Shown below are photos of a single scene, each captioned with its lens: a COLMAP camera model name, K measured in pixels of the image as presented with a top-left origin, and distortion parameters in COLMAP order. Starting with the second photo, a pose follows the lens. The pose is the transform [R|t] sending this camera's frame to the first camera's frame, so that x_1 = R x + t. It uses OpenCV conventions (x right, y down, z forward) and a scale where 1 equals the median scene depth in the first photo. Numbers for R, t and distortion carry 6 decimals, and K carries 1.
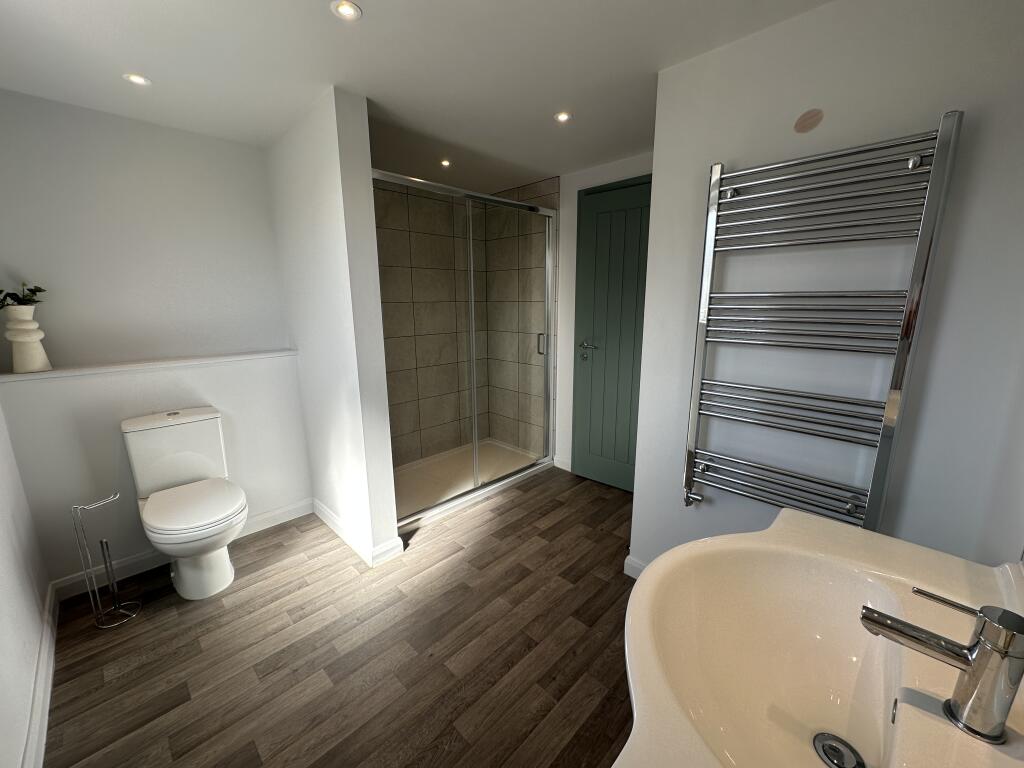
lens RADIAL K [[407.4, 0, 509.6], [0, 407.4, 384.5], [0, 0, 1]] dist [-0.002608, 0.000674]
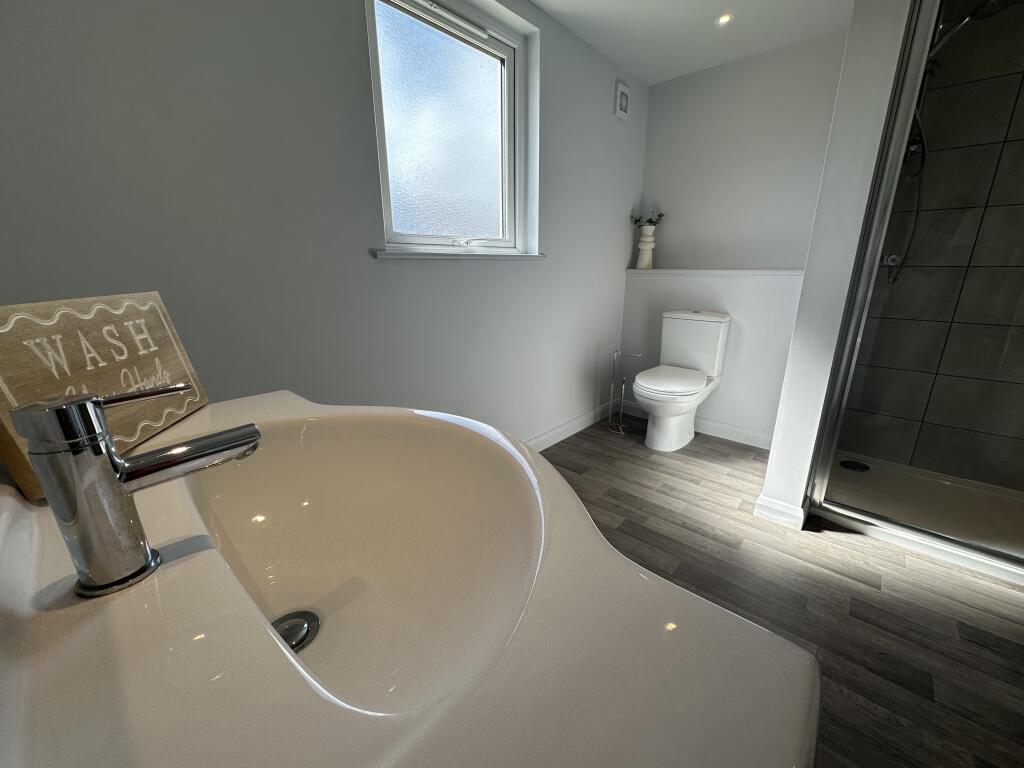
lens RADIAL K [[407.4, 0, 511.2], [0, 407.4, 381.9], [0, 0, 1]] dist [-0.002608, 0.000674]
pose [[0.049698, 0.289652, -0.955841, 0.444886], [-0.199169, 0.940676, 0.274701, 0.047661], [0.978704, 0.176722, 0.104439, 0.383981]]
